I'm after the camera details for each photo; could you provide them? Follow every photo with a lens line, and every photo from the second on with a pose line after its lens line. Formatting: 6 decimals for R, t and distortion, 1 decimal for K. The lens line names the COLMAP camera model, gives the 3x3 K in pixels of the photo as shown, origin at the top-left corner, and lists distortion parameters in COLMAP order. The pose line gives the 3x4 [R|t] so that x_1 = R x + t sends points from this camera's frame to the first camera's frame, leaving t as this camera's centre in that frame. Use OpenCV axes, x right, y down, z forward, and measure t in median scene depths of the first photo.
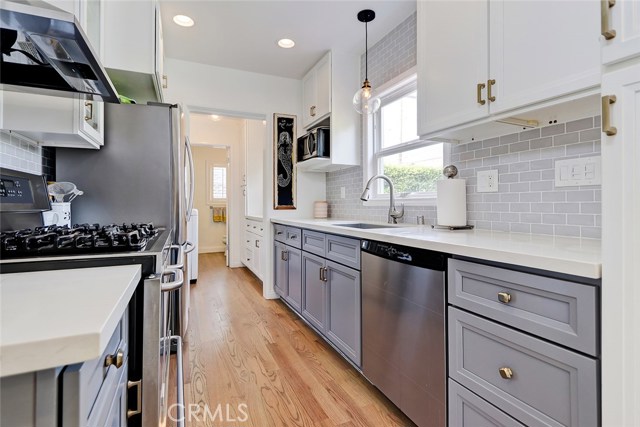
lens RADIAL K [[294.7, 0, 324.2], [0, 294.7, 200.9], [0, 0, 1]] dist [0.002100, -0.002121]
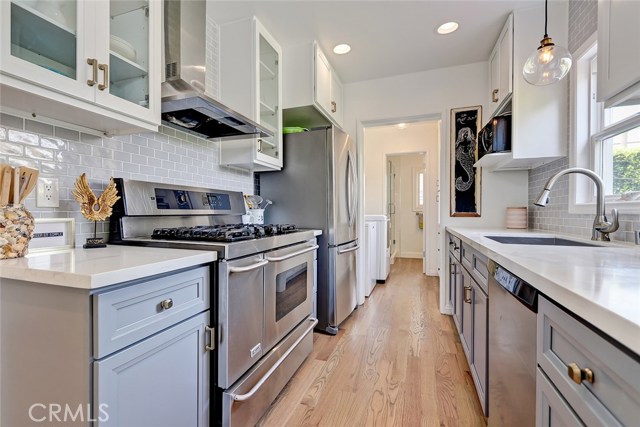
lens RADIAL K [[294.7, 0, 314.5], [0, 294.7, 214.9], [0, 0, 1]] dist [0.002100, -0.002121]
pose [[0.720176, 0.012643, -0.693676, 0.184956], [0.005250, 0.999706, 0.023672, 0.000515], [0.693772, -0.020690, 0.719898, 0.071197]]
